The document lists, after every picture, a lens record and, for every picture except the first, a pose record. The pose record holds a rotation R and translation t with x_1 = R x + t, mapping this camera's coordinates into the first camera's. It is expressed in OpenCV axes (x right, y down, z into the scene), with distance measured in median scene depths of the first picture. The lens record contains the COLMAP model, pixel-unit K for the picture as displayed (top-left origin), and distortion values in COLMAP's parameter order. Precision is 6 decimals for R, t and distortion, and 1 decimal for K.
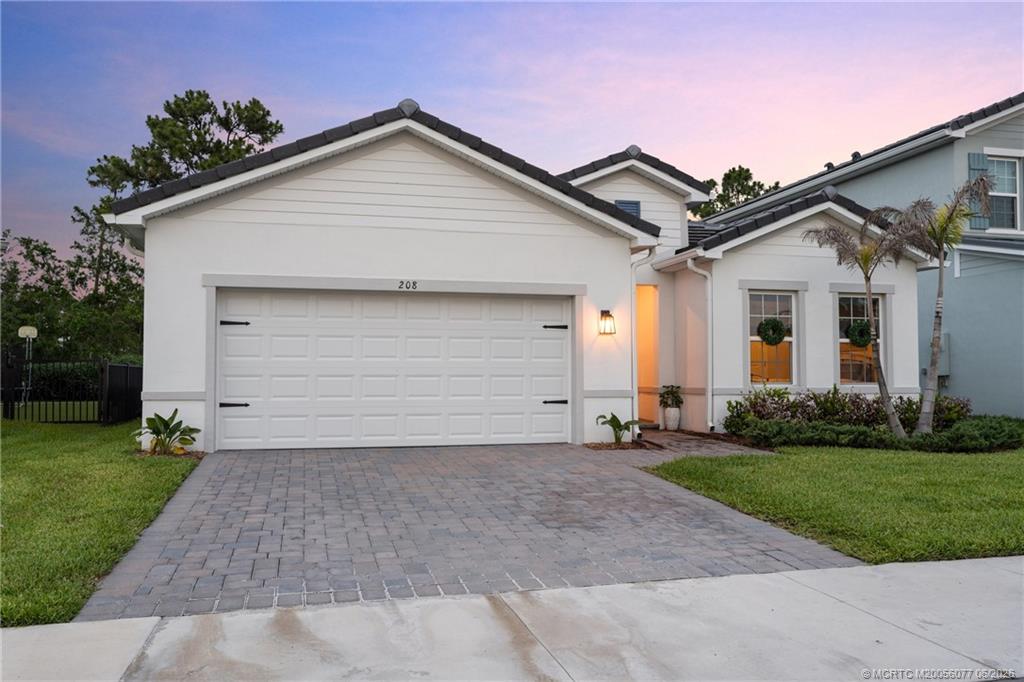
lens RADIAL K [[815.8, 0, 512.0], [0, 815.8, 341.0], [0, 0, 1]] dist [-0.010915, -0.002540]
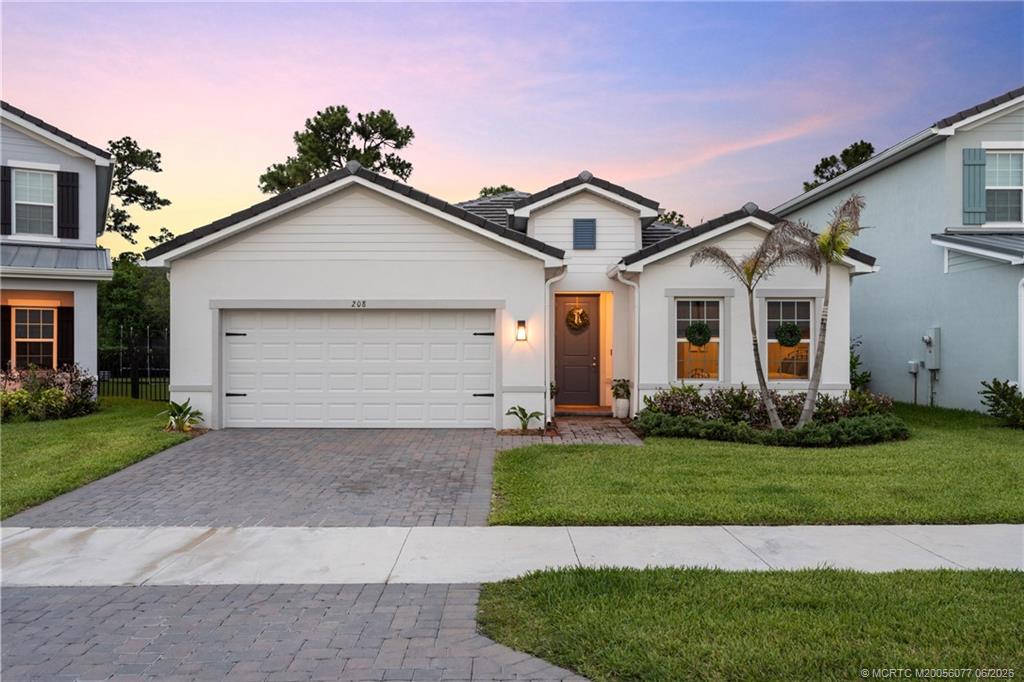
lens RADIAL K [[815.8, 0, 512.0], [0, 815.8, 341.0], [0, 0, 1]] dist [-0.010915, -0.002540]
pose [[0.969198, 0.000844, -0.246282, 0.351769], [0.008369, 0.999304, 0.036357, -0.045337], [0.246141, -0.037298, 0.968516, -0.160201]]
